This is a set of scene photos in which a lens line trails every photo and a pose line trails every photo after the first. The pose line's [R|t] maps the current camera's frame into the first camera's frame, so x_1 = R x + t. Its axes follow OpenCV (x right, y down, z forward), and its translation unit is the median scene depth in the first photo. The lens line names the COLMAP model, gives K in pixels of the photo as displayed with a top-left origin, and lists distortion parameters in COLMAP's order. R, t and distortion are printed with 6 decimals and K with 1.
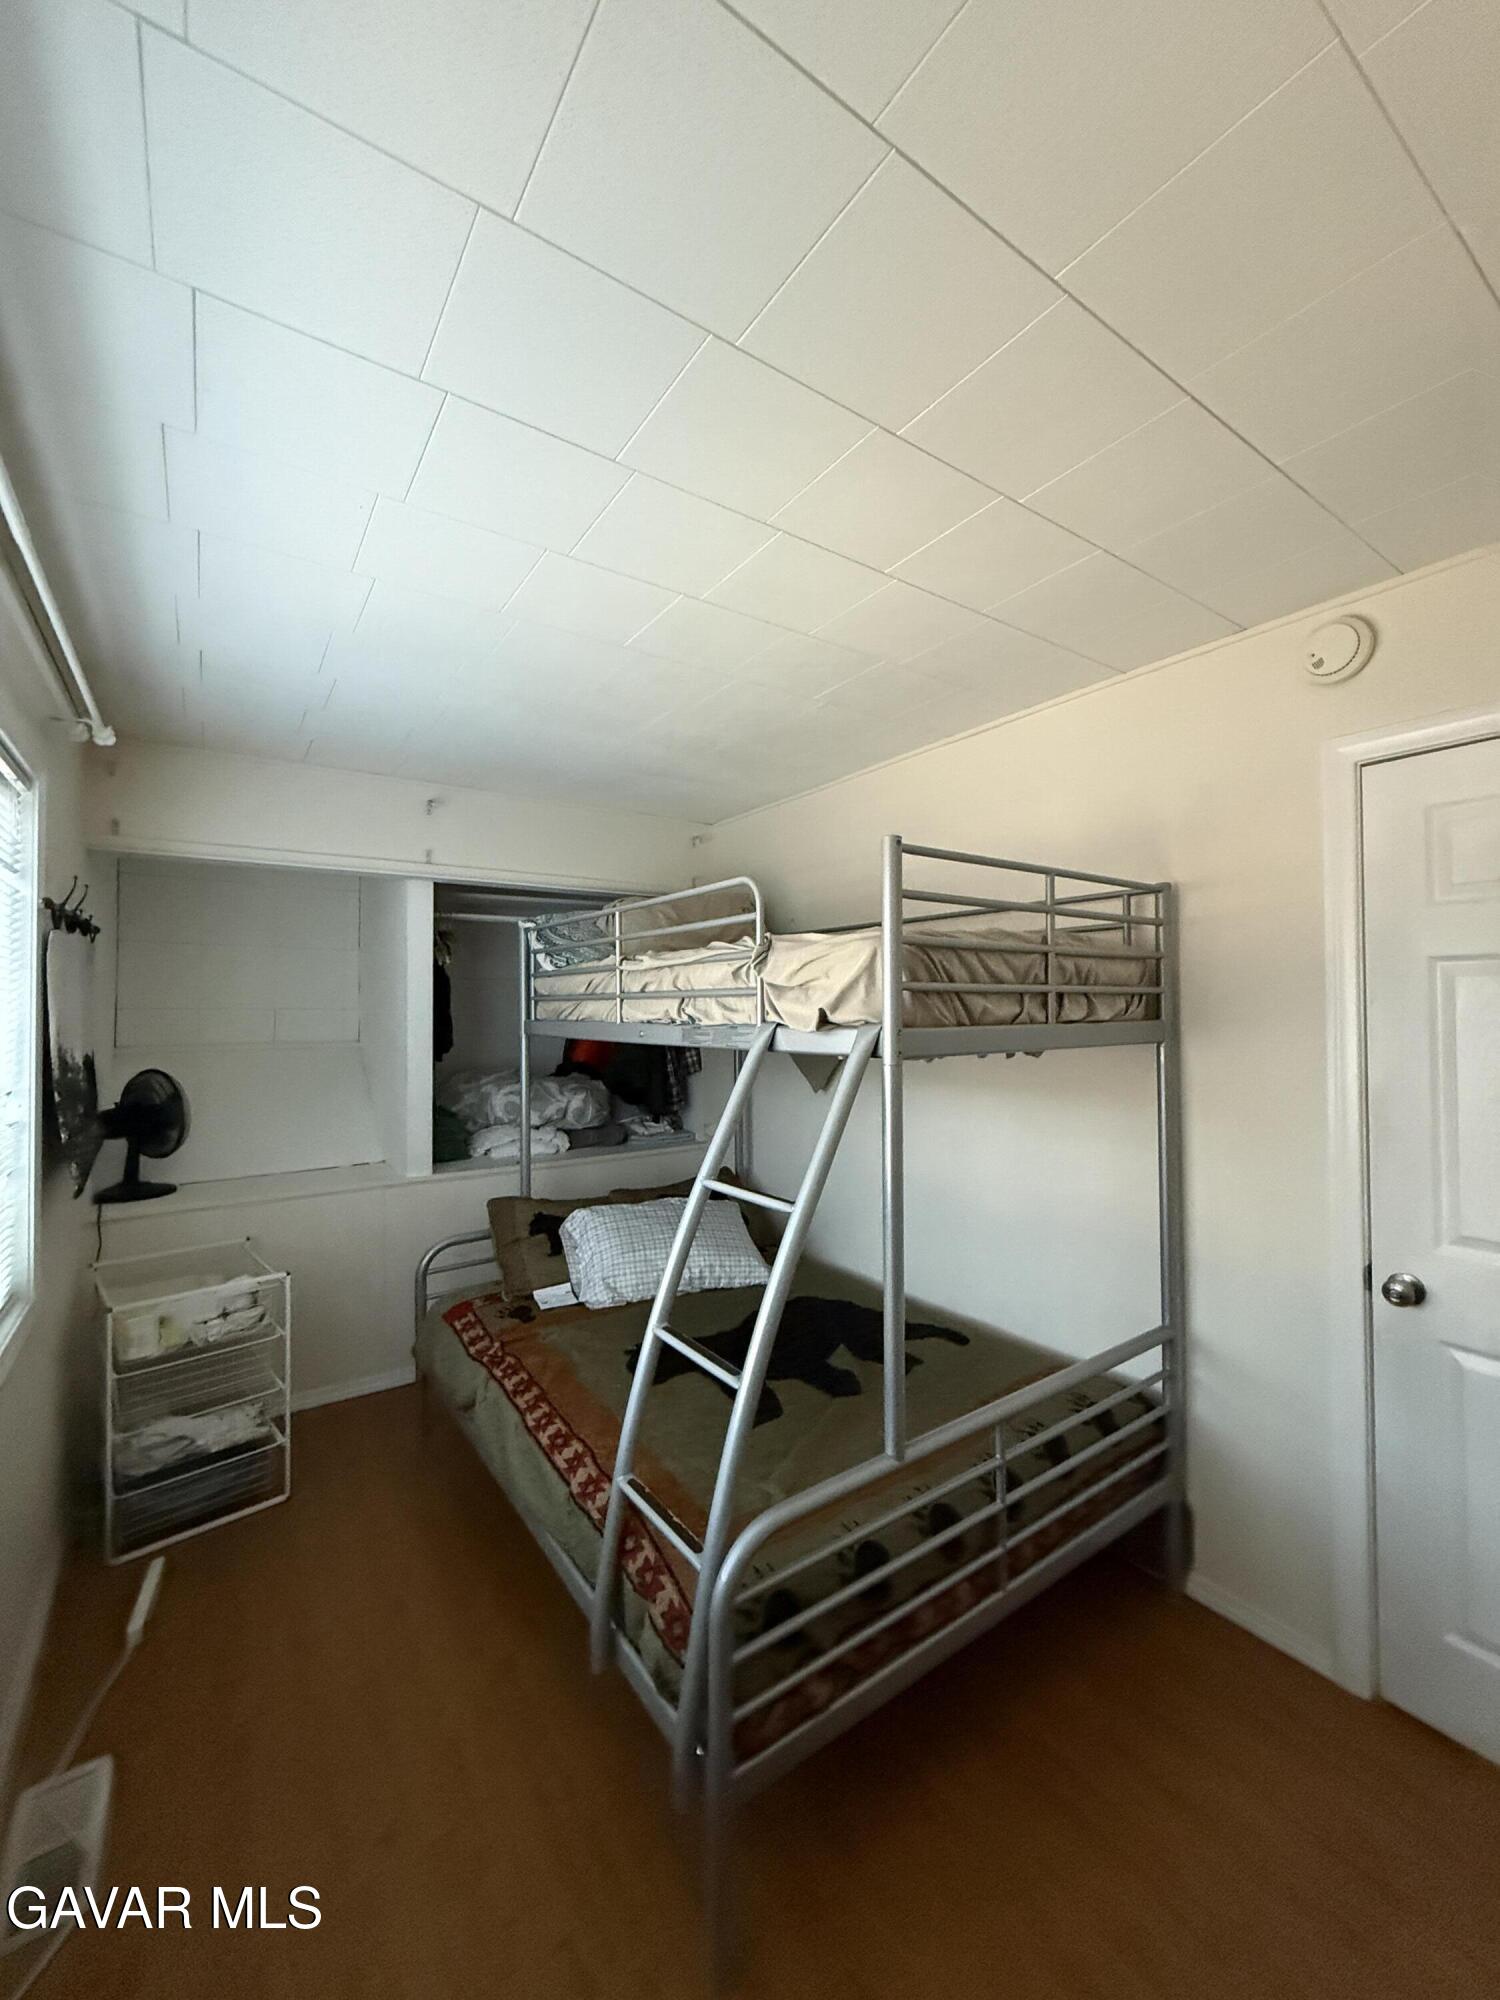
lens RADIAL K [[792.5, 0, 754.6], [0, 792.5, 1004.3], [0, 0, 1]] dist [0.000307, -0.000035]
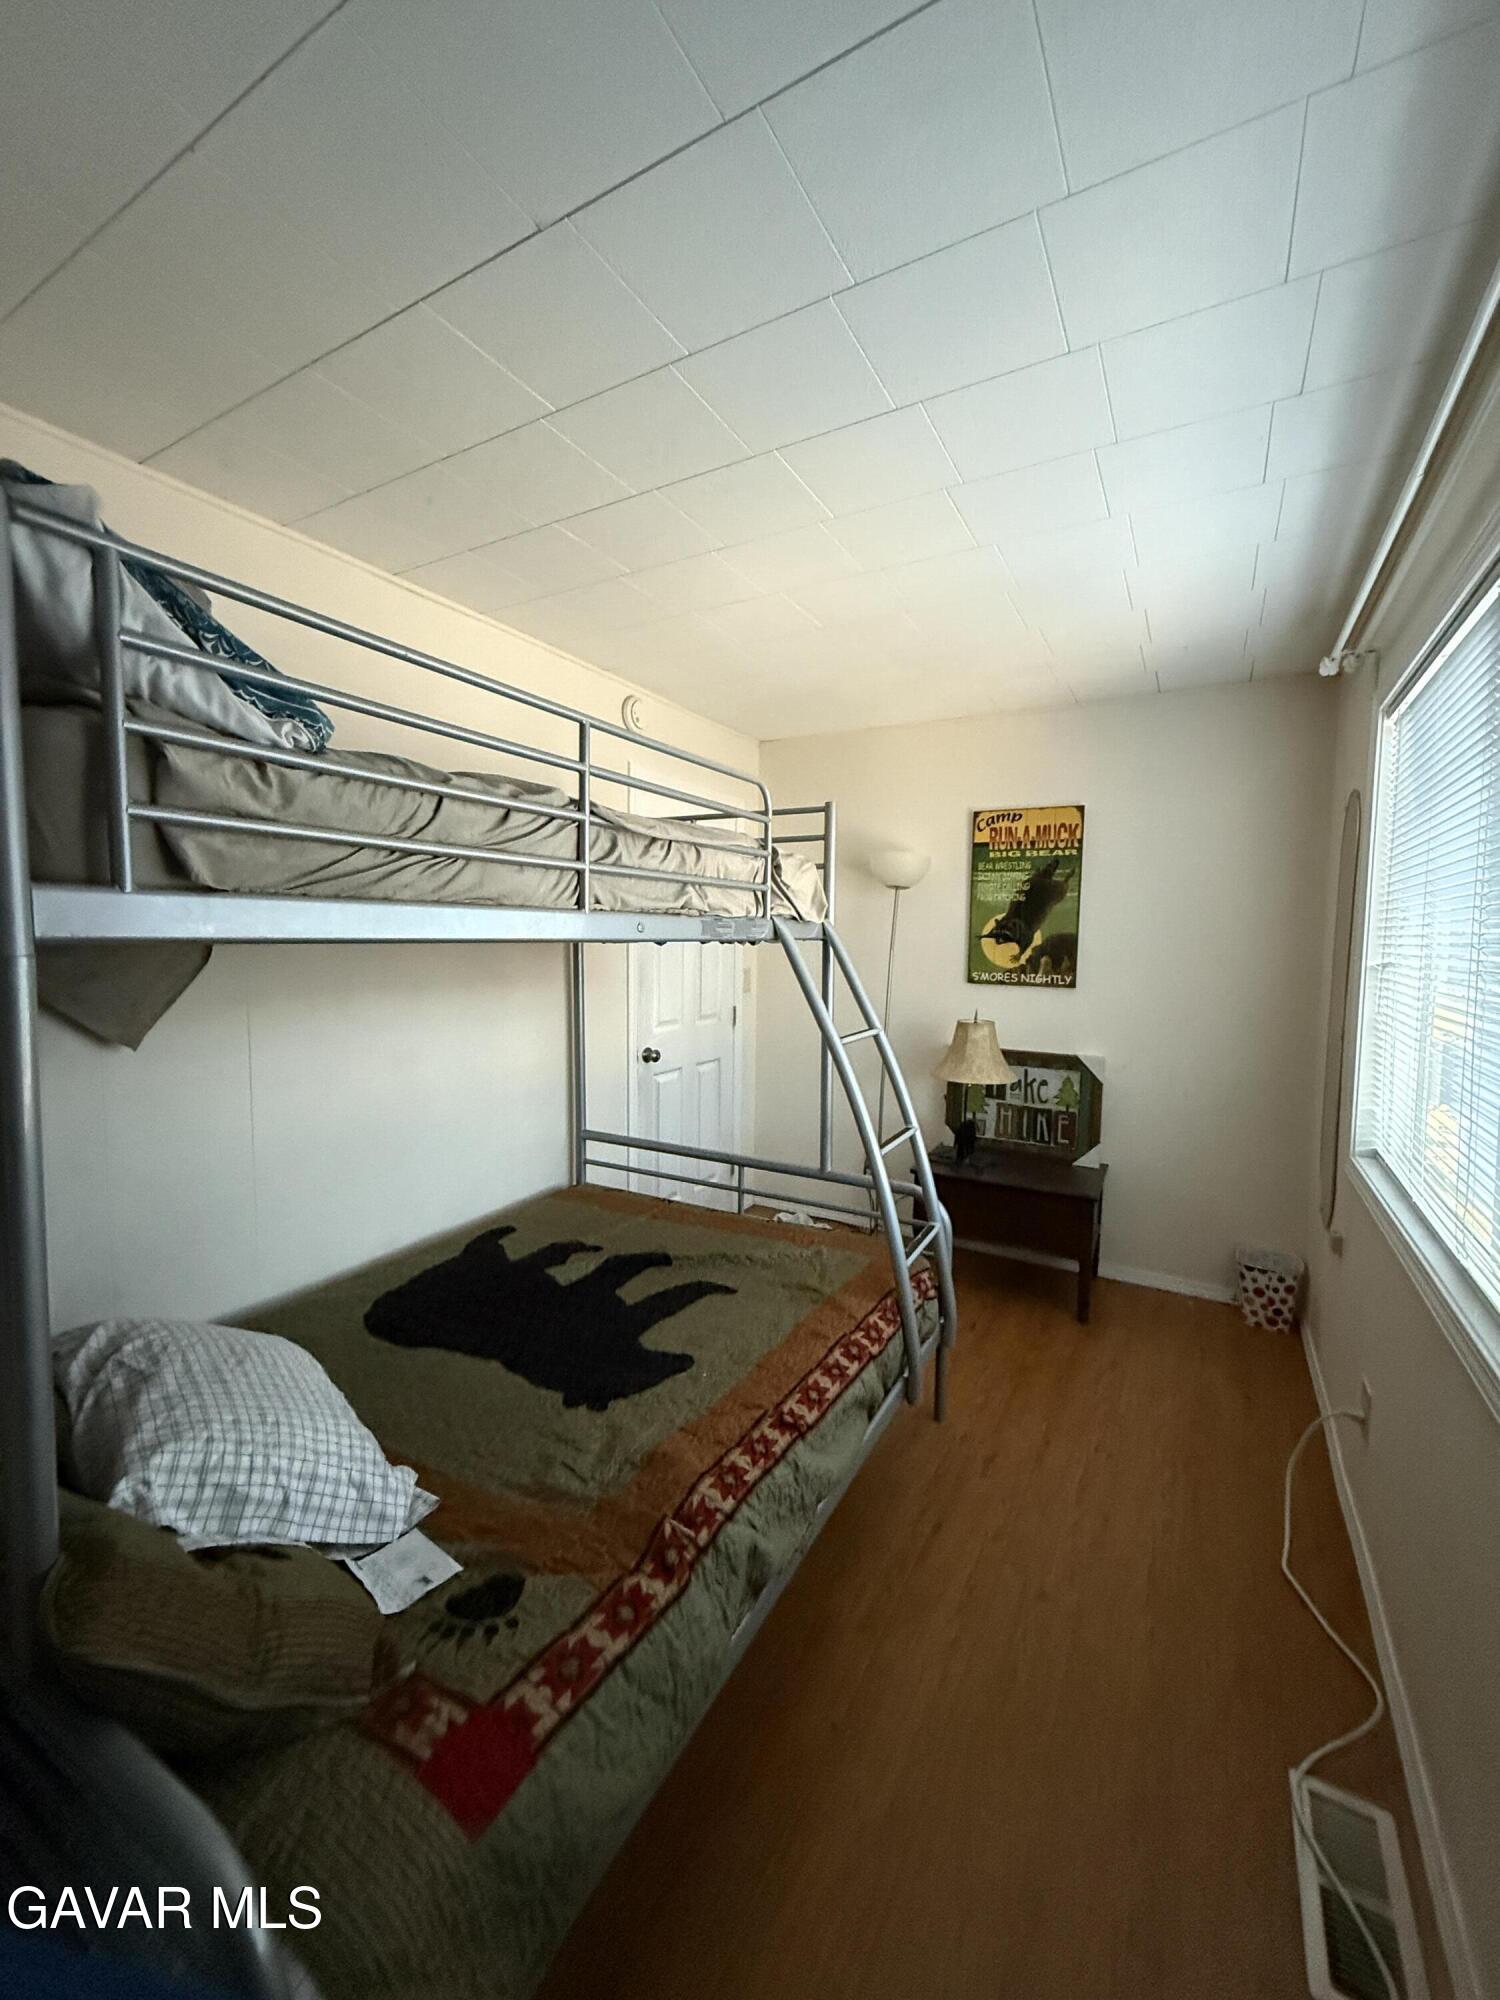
lens RADIAL K [[792.5, 0, 756.2], [0, 792.5, 993.7], [0, 0, 1]] dist [0.000307, -0.000035]
pose [[-0.432464, -0.068402, 0.899053, -0.819893], [-0.018044, 0.997575, 0.067219, 0.047757], [-0.901470, 0.012847, -0.432650, 1.211751]]
